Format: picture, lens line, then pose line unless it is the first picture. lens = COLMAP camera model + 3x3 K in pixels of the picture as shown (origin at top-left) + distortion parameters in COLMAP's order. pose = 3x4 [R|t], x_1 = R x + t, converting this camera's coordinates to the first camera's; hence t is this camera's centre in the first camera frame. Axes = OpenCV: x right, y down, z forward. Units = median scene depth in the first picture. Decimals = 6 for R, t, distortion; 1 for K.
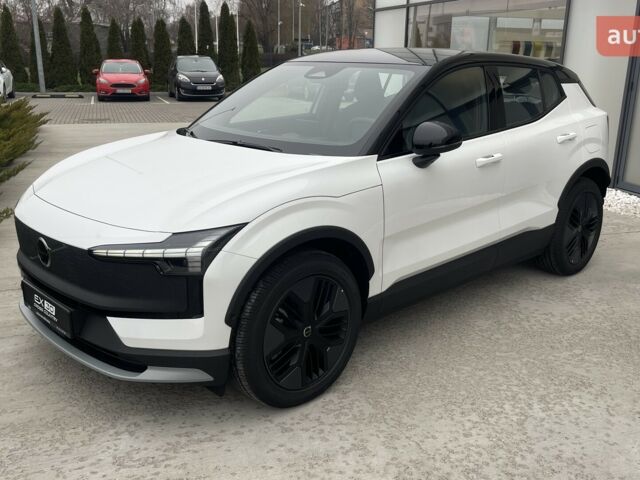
lens RADIAL K [[647.5, 0, 331.5], [0, 647.5, 239.5], [0, 0, 1]] dist [0.036625, 0.000000]
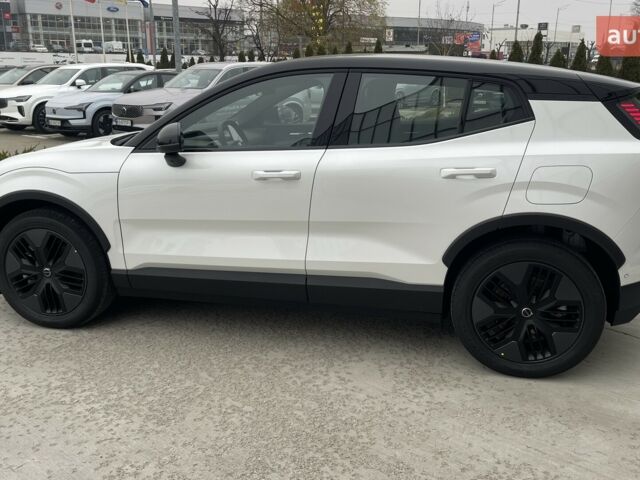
lens RADIAL K [[647.5, 0, 319.5], [0, 647.5, 236.9], [0, 0, 1]] dist [0.036625, 0.000000]
pose [[0.529889, 0.205490, -0.822795, 1.241241], [-0.230018, 0.968657, 0.093784, -0.164301], [0.816278, 0.139562, 0.560547, 0.668661]]
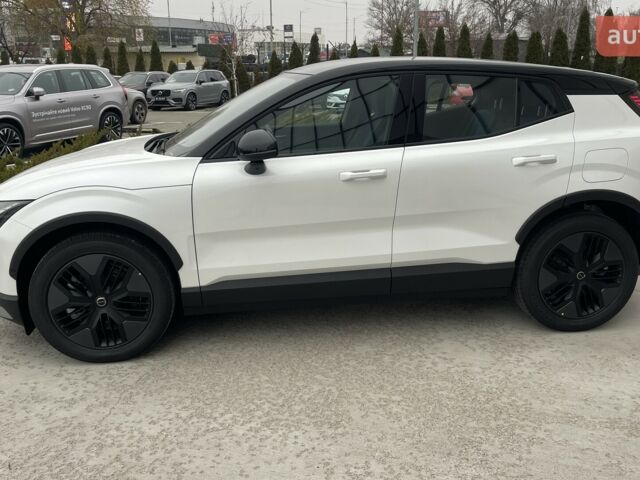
lens RADIAL K [[647.5, 0, 323.2], [0, 647.5, 243.4], [0, 0, 1]] dist [0.036625, 0.000000]
pose [[0.801237, 0.138672, -0.582056, 0.903990], [-0.146089, 0.988672, 0.034445, -0.057393], [0.580239, 0.057433, 0.812419, 0.257248]]
